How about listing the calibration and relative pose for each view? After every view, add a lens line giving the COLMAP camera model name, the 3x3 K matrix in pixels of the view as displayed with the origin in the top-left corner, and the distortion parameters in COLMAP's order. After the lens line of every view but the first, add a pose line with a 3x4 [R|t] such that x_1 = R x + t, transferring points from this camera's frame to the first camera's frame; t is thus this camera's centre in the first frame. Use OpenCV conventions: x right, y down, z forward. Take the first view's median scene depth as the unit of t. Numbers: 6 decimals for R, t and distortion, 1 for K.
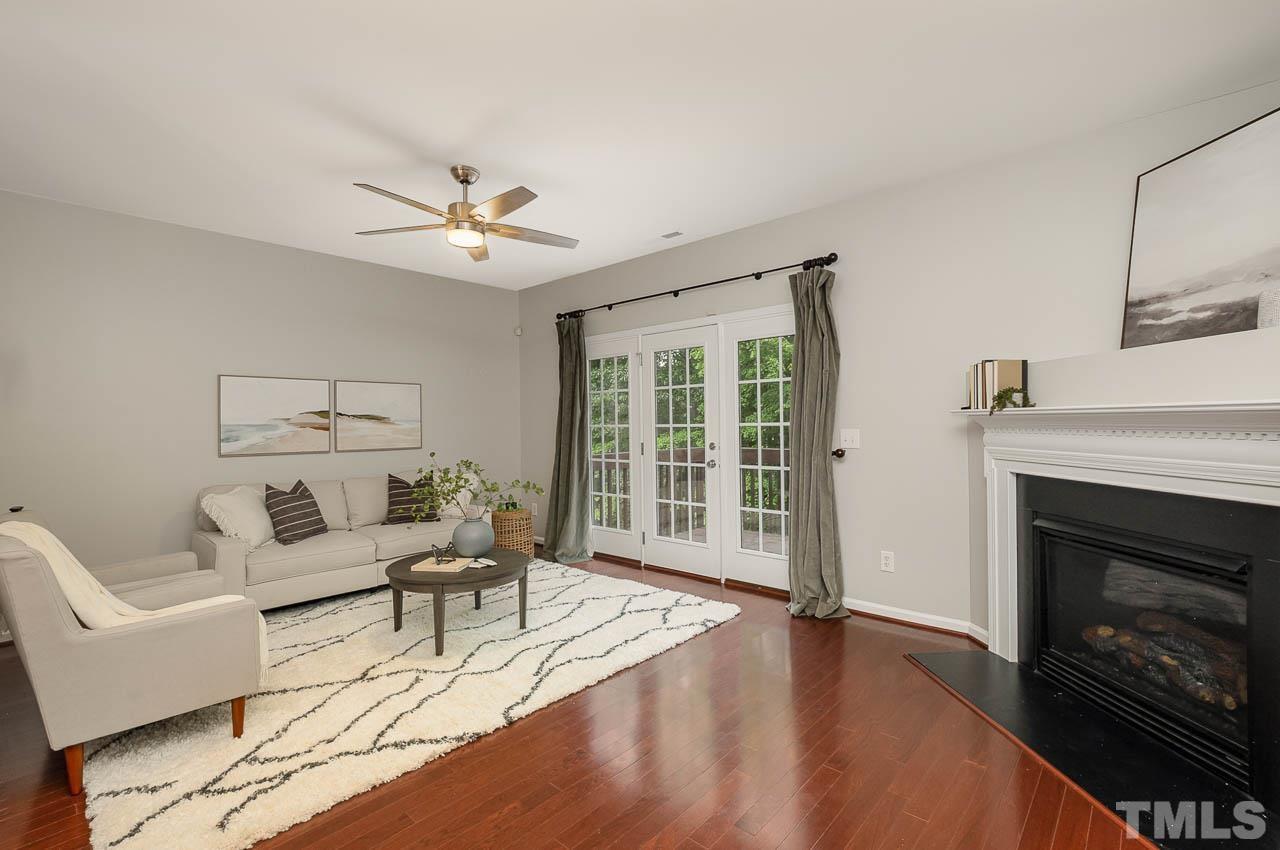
lens RADIAL K [[564.7, 0, 640.0], [0, 564.7, 425.0], [0, 0, 1]] dist [-0.017028, -0.000684]
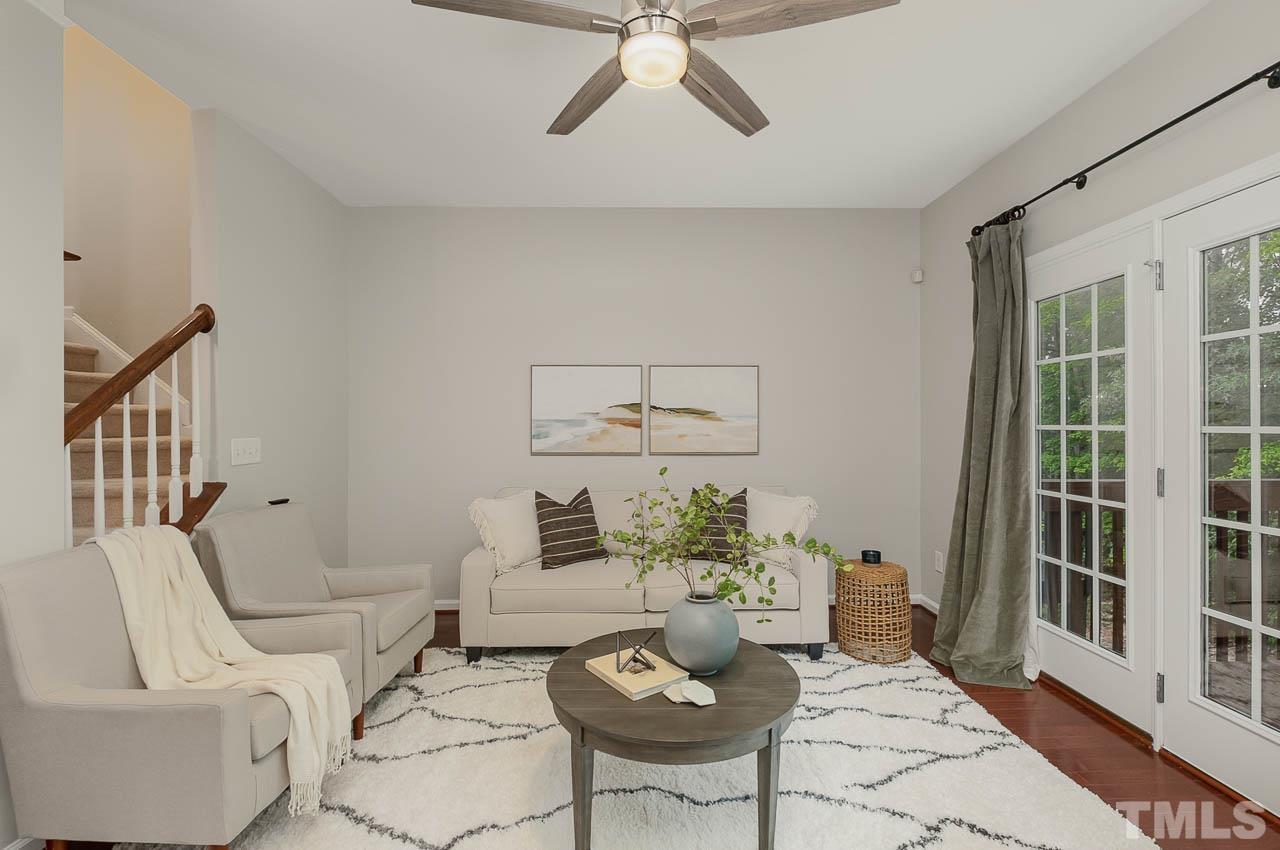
lens RADIAL K [[564.7, 0, 640.0], [0, 564.7, 425.0], [0, 0, 1]] dist [-0.017028, -0.000684]
pose [[0.687831, 0.012594, -0.725761, 0.040619], [-0.008763, 0.999921, 0.009046, -0.001484], [0.725818, 0.000137, 0.687887, 0.455660]]
